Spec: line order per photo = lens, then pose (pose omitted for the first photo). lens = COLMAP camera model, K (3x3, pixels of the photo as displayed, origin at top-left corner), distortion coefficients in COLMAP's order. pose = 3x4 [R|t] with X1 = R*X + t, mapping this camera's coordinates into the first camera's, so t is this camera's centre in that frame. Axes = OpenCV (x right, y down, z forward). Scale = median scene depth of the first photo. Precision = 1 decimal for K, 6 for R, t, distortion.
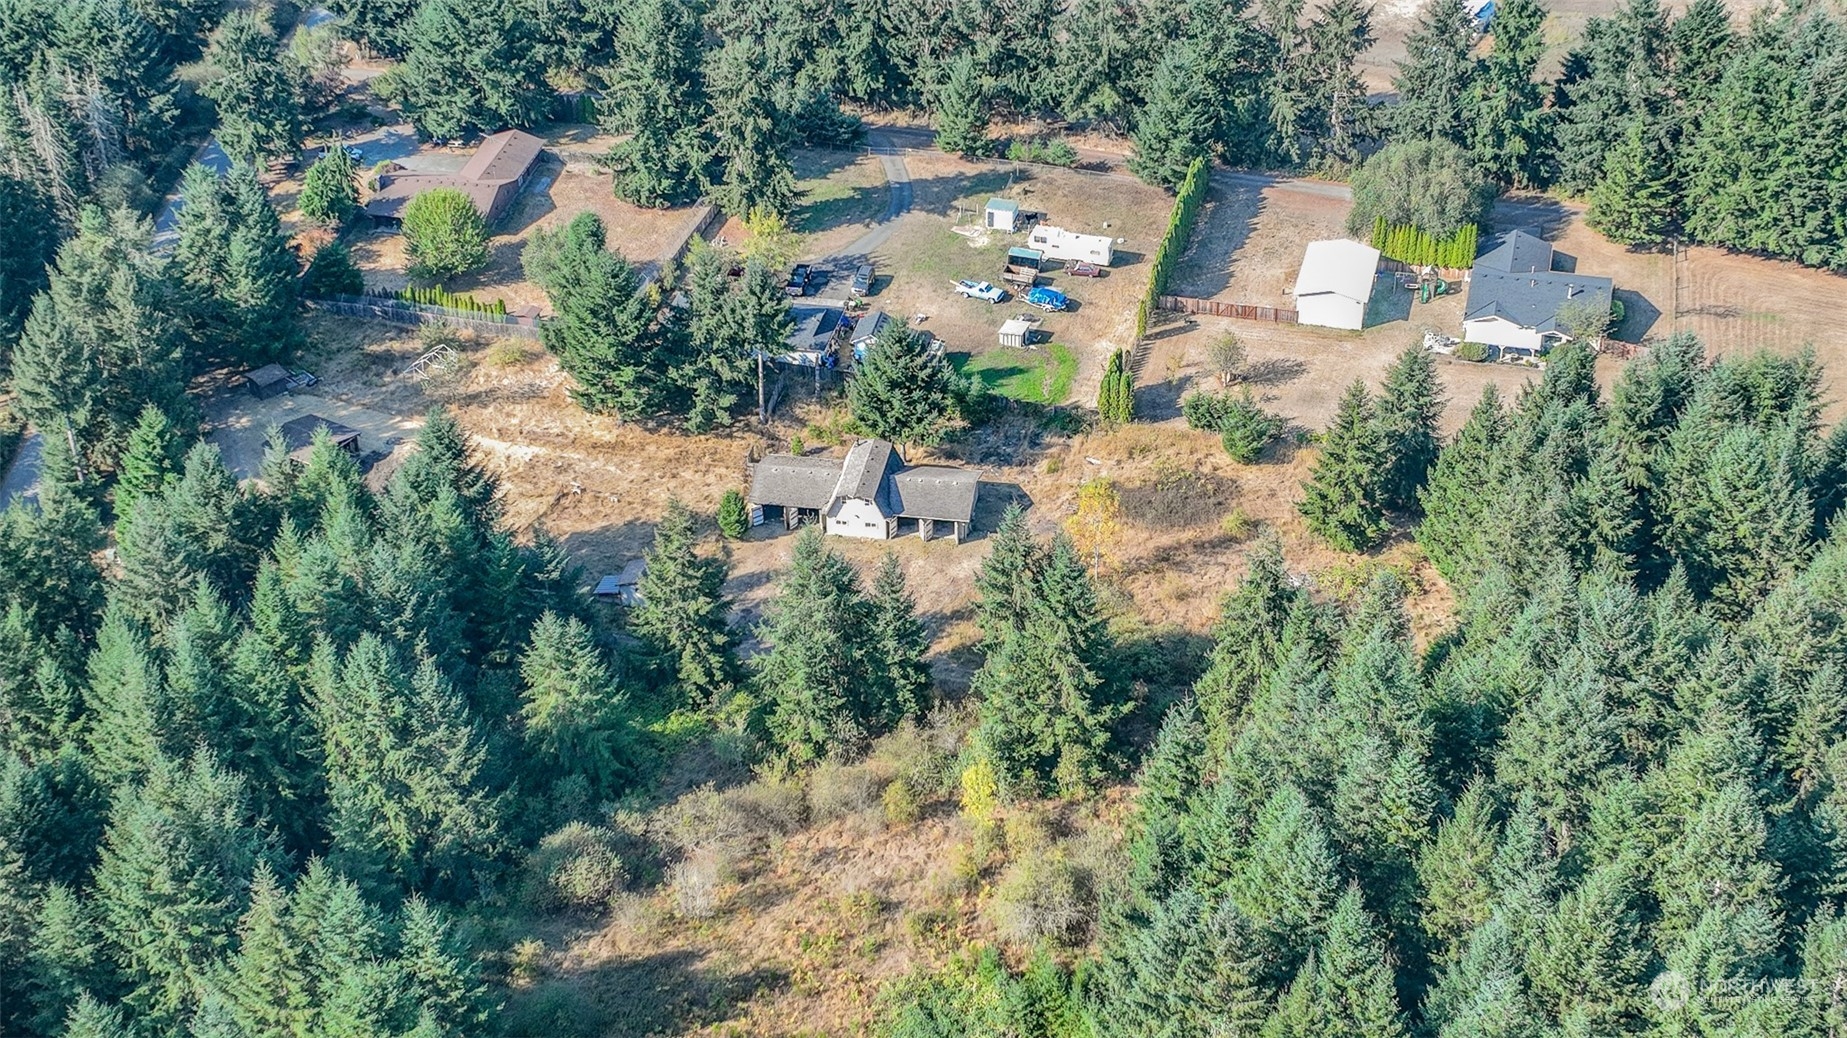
lens RADIAL K [[2623.3, 0, 923.5], [0, 2623.3, 519.0], [0, 0, 1]] dist [0.016475, 0.020145]
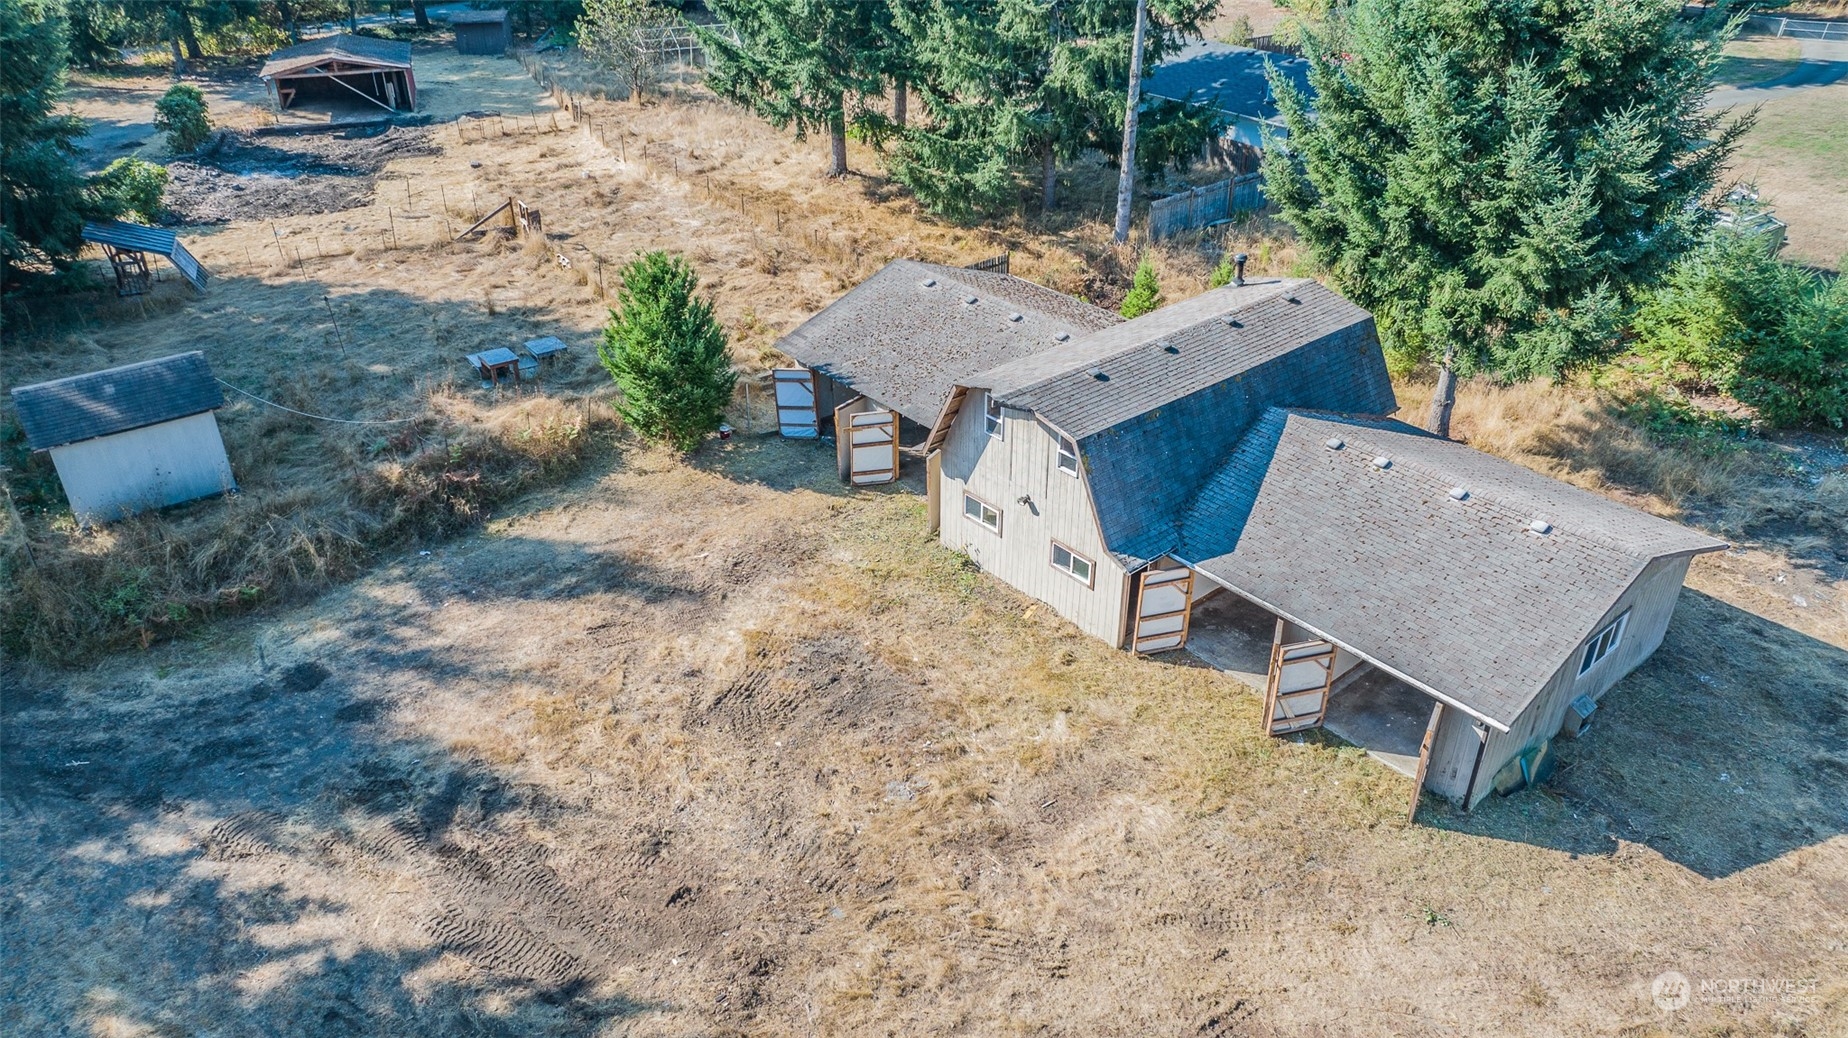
lens RADIAL K [[1299.0, 0, 924.0], [0, 1299.0, 519.0], [0, 0, 1]] dist [-0.027837, 0.006940]
pose [[0.765757, 0.324947, -0.555001, 0.030172], [-0.350726, 0.934347, 0.063139, -0.003620], [0.539080, 0.146304, 0.829450, 0.880544]]
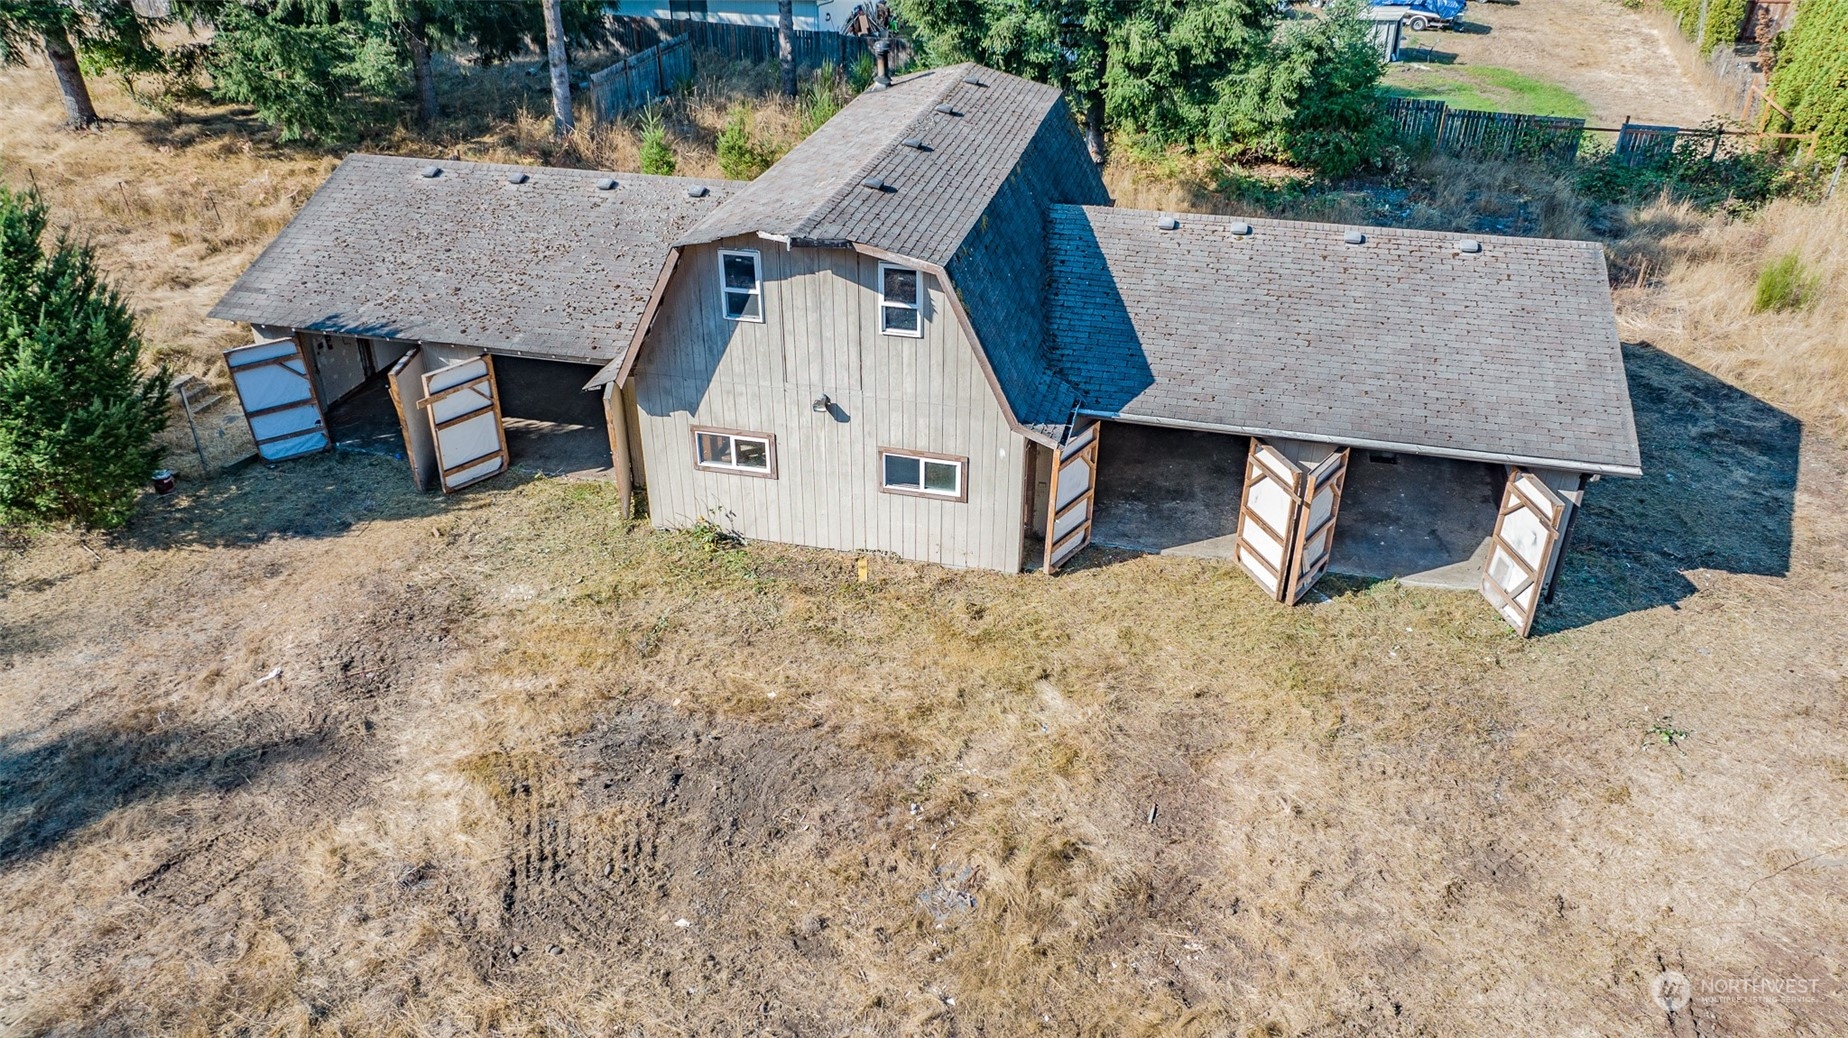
lens RADIAL K [[1299.0, 0, 924.0], [0, 1299.0, 519.0], [0, 0, 1]] dist [-0.027837, 0.006940]
pose [[0.997476, 0.040275, -0.058472, -0.015198], [-0.042865, 0.998123, -0.043742, 0.008005], [0.056600, 0.046138, 0.997330, 0.906515]]
